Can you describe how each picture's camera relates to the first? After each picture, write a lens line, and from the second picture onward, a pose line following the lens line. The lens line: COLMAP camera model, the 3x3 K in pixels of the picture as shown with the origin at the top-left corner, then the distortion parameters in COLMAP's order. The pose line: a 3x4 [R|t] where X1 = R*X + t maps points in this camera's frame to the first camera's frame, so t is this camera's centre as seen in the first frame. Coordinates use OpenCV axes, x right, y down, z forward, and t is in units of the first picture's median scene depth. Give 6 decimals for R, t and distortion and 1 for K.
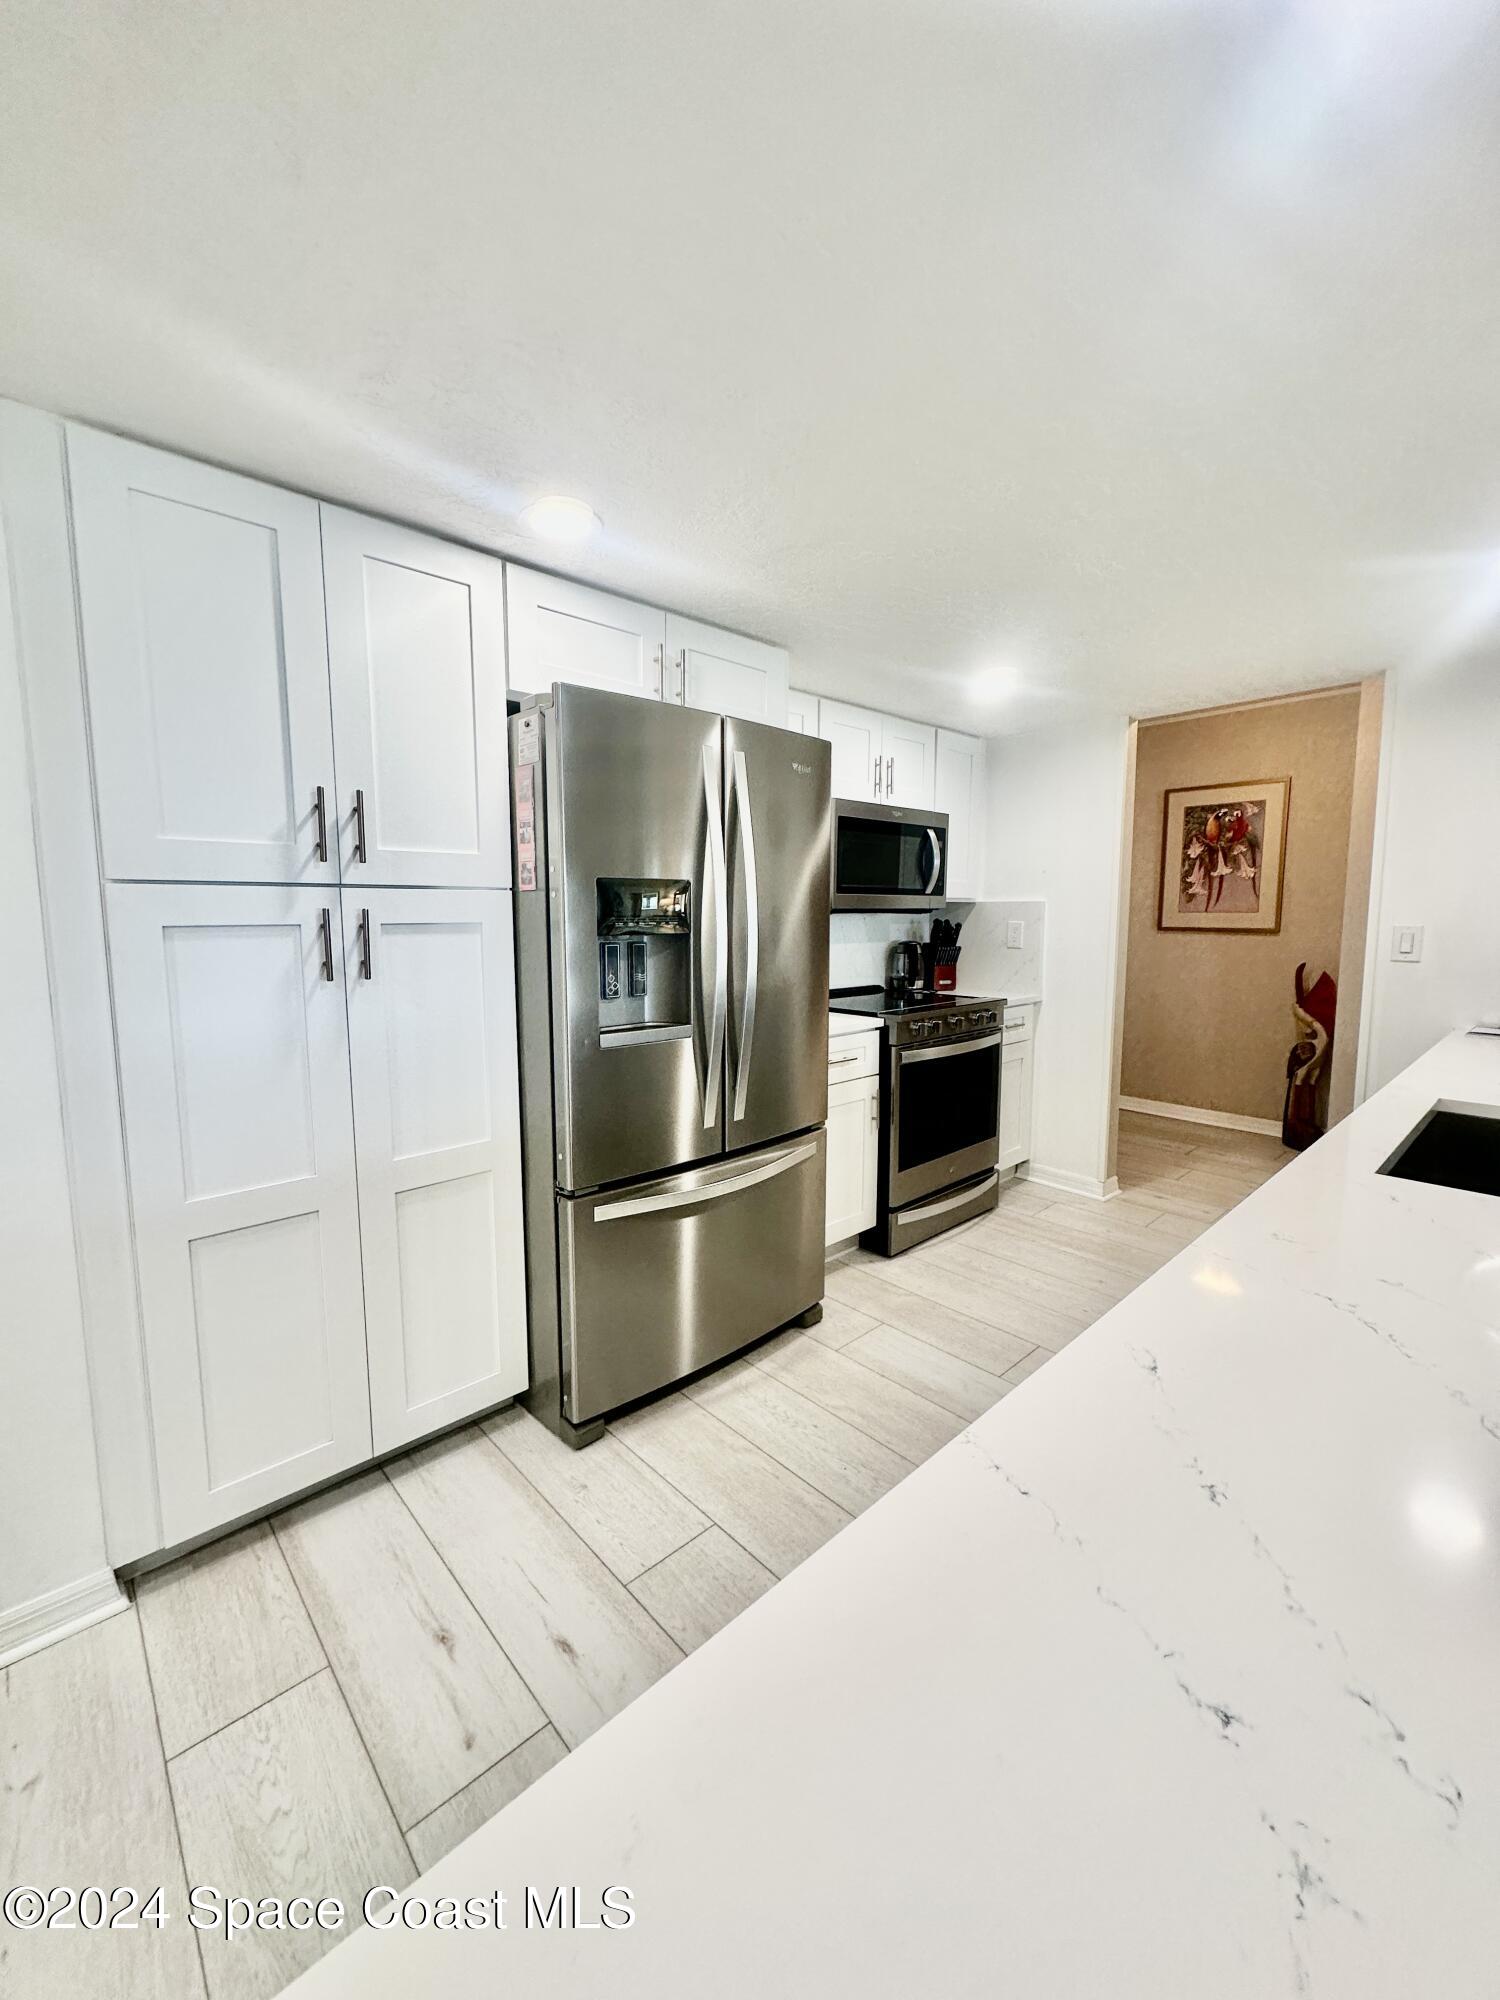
lens RADIAL K [[797.2, 0, 750.0], [0, 797.2, 1000.0], [0, 0, 1]] dist [-0.001591, 0.000426]
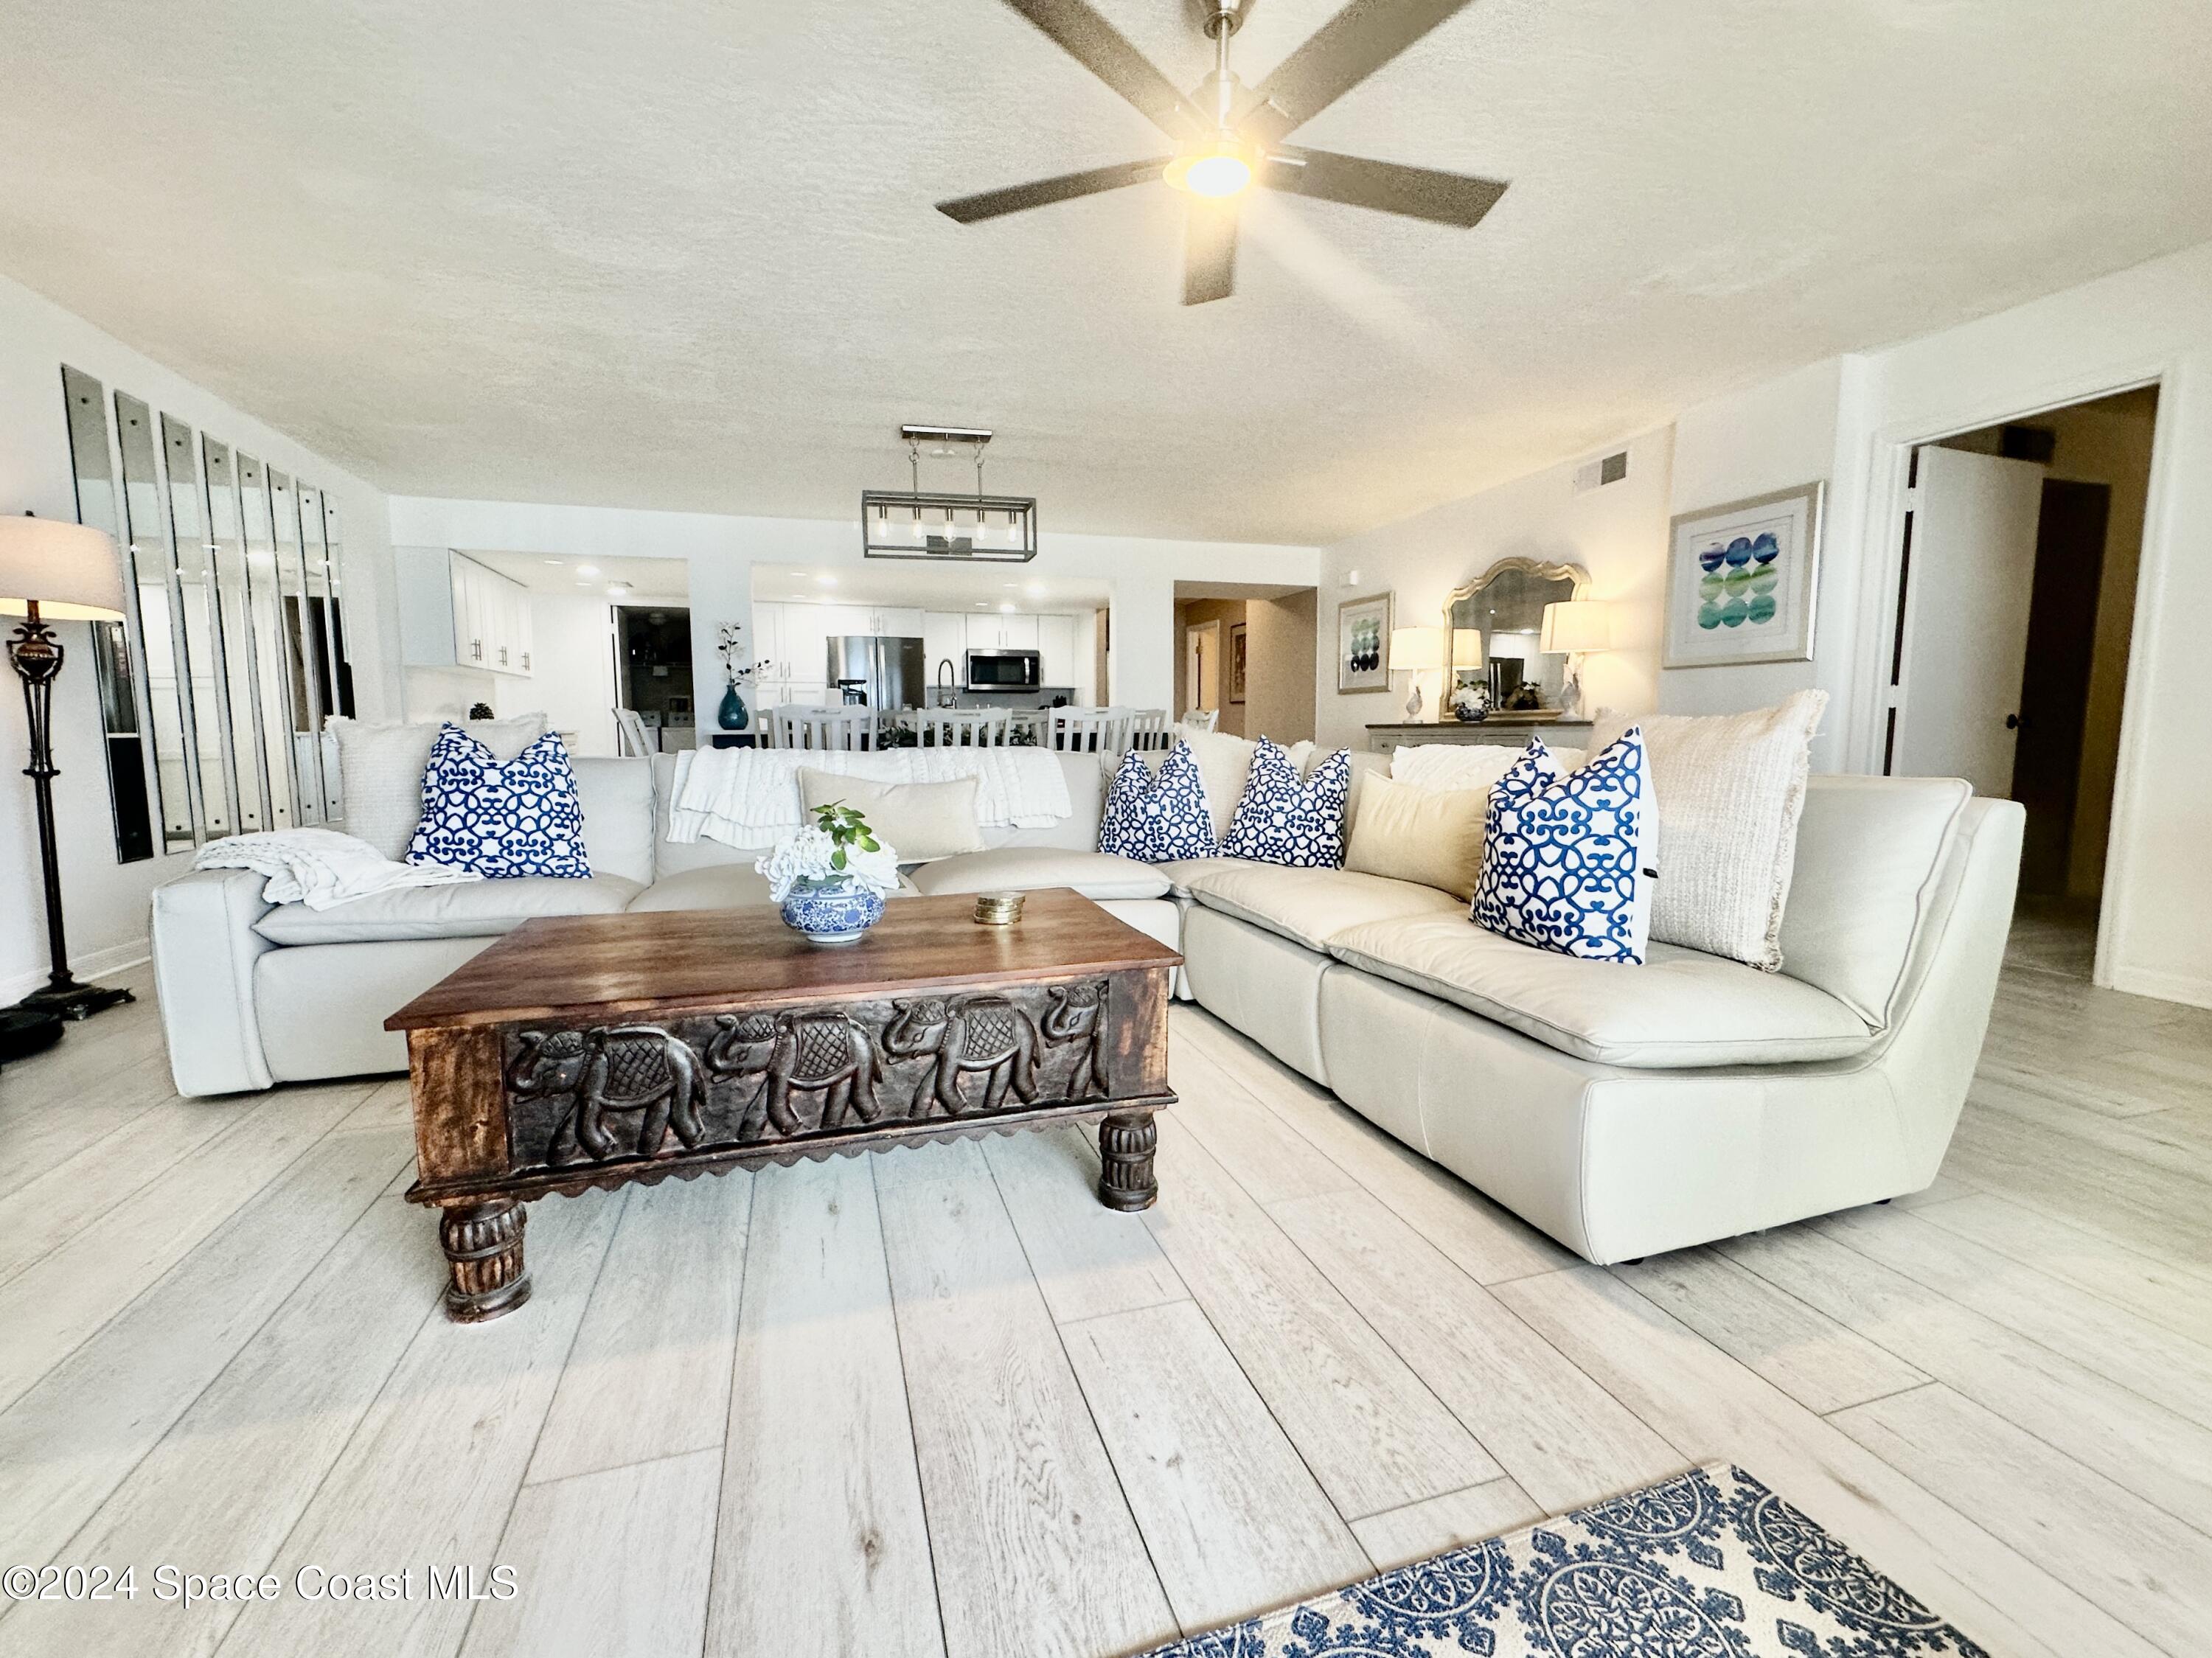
lens RADIAL K [[954.2, 0, 1104.4], [0, 954.2, 829.5], [0, 0, 1]] dist [-0.002900, 0.000517]
pose [[0.901747, 0.046783, -0.429726, 1.723991], [-0.048015, 0.998815, 0.007983, 0.279434], [0.429590, 0.013434, 0.902924, -1.547462]]
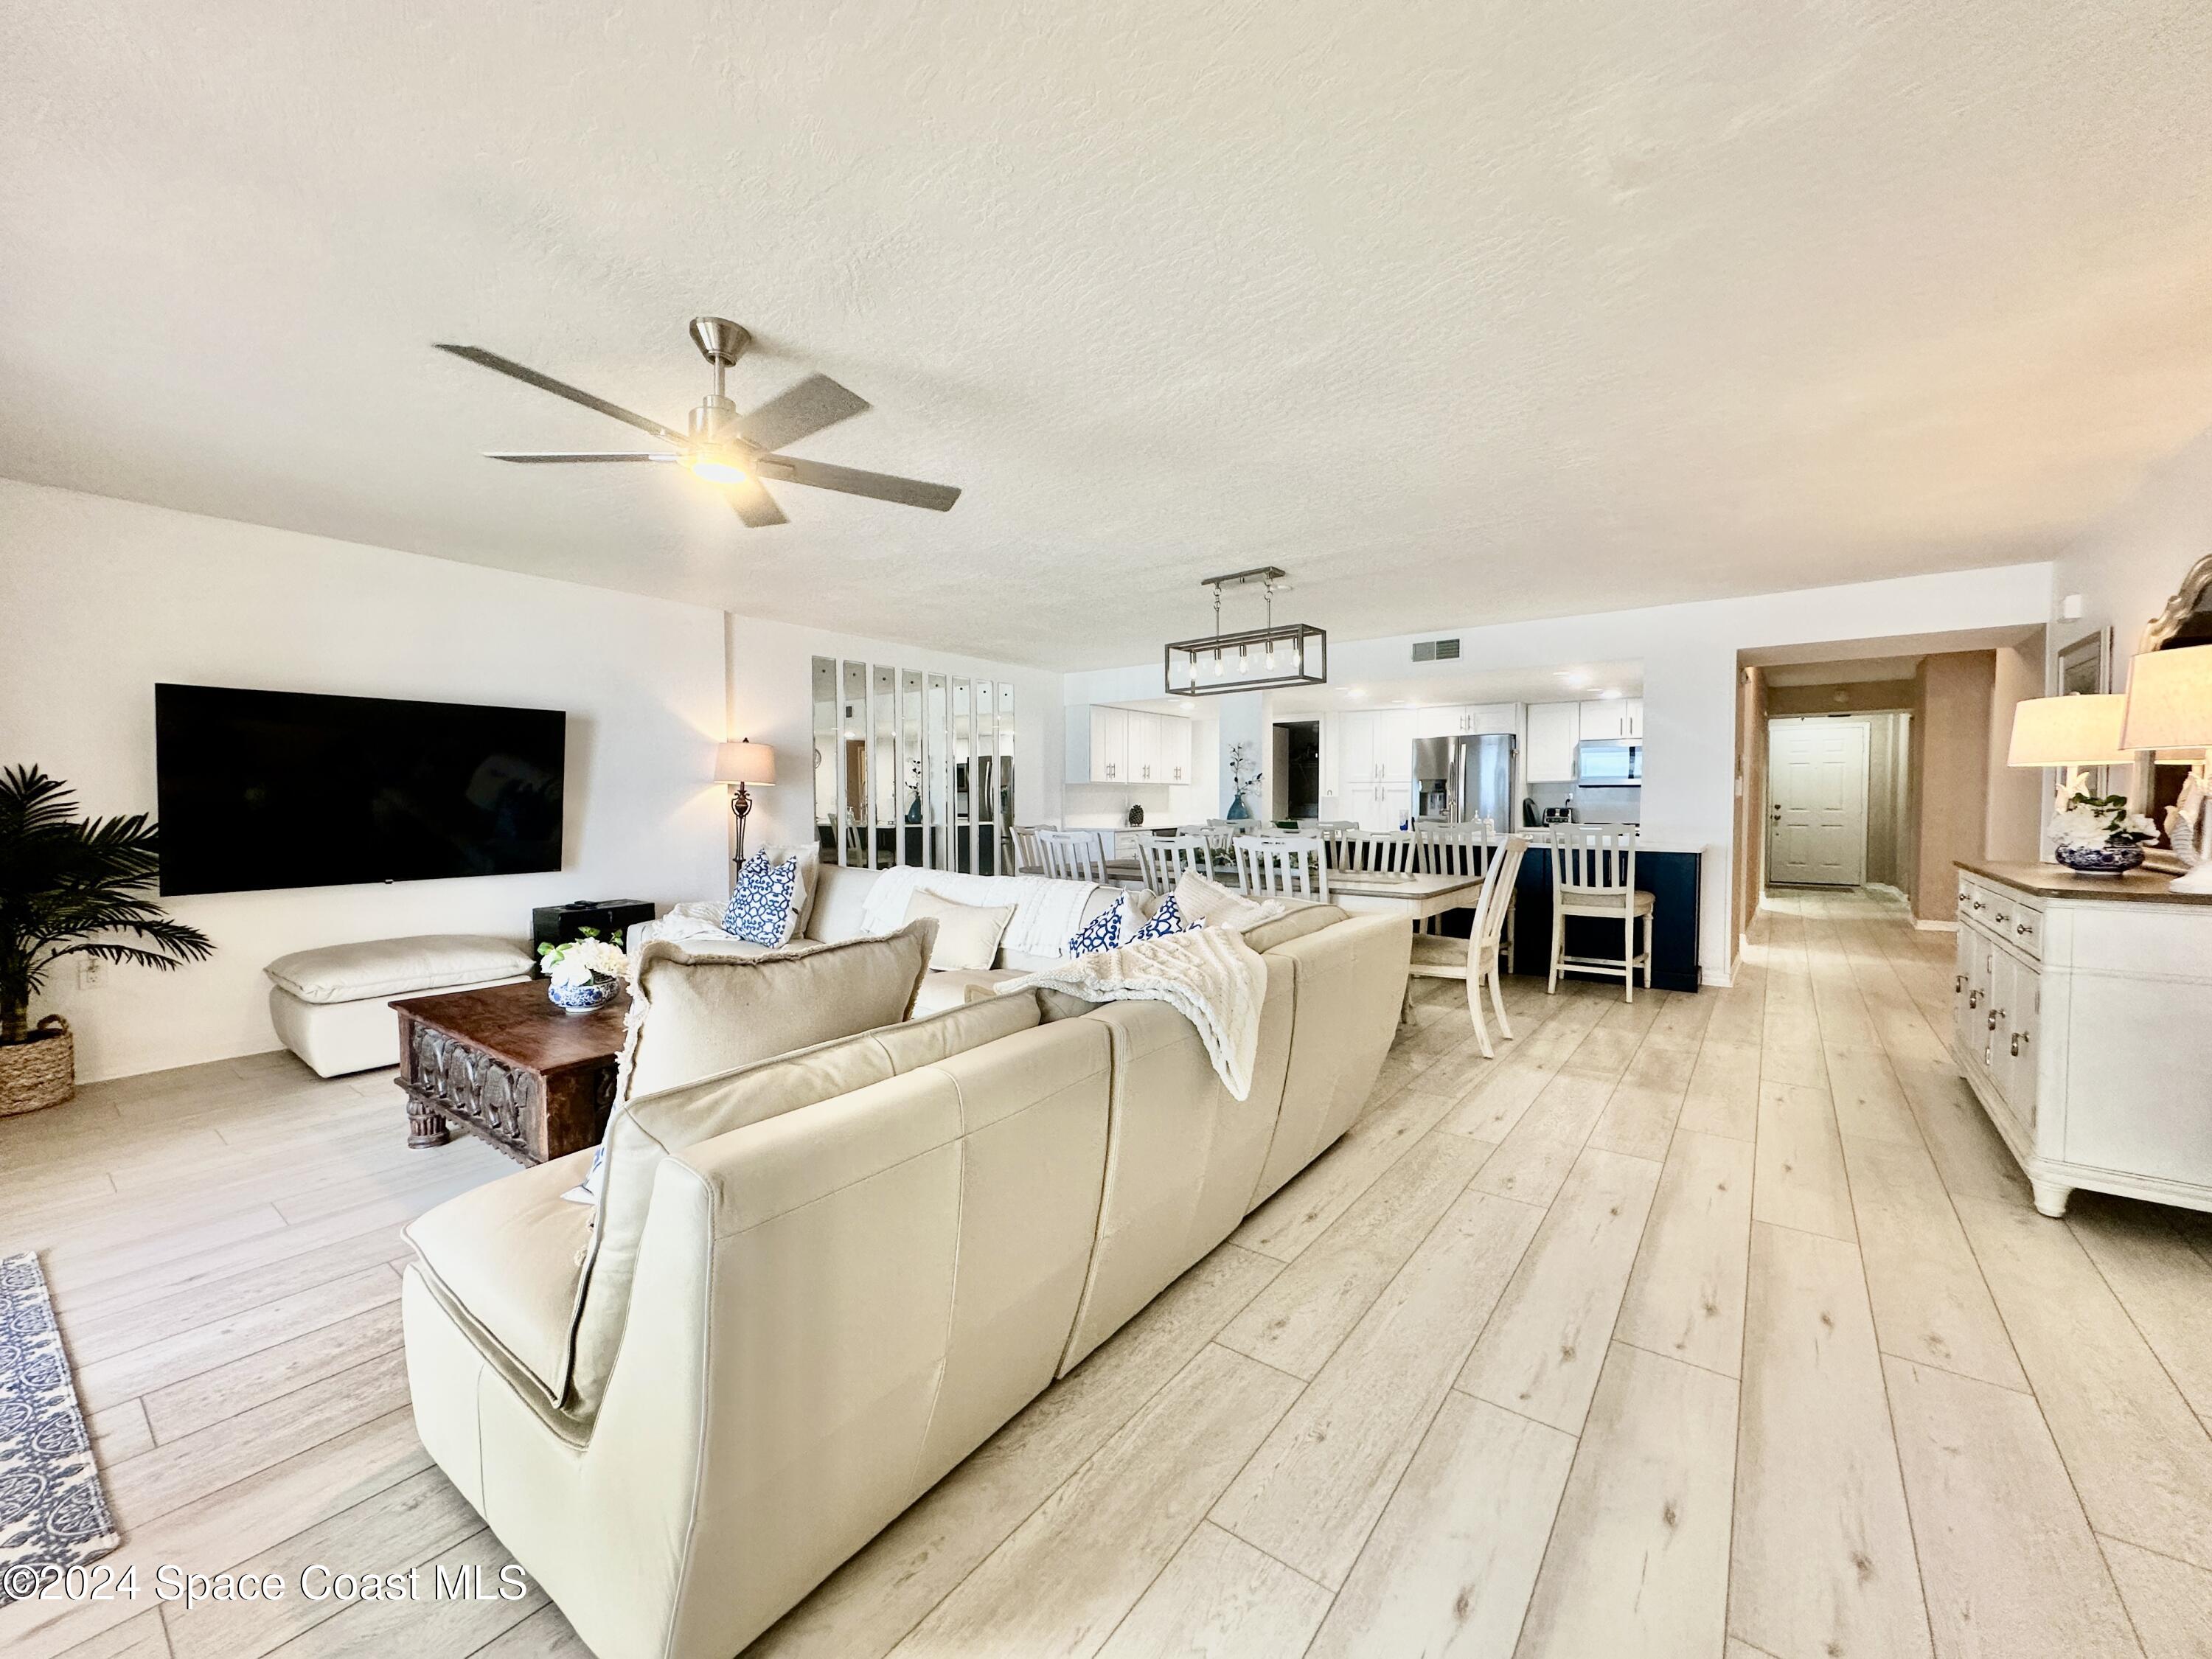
lens RADIAL K [[881.7, 0, 1106.0], [0, 881.7, 832.2], [0, 0, 1]] dist [-0.001591, 0.000426]
pose [[0.163929, 0.041954, -0.985580, 2.263103], [-0.108804, 0.993768, 0.024205, 0.108633], [0.980453, 0.103267, 0.167472, -0.775179]]
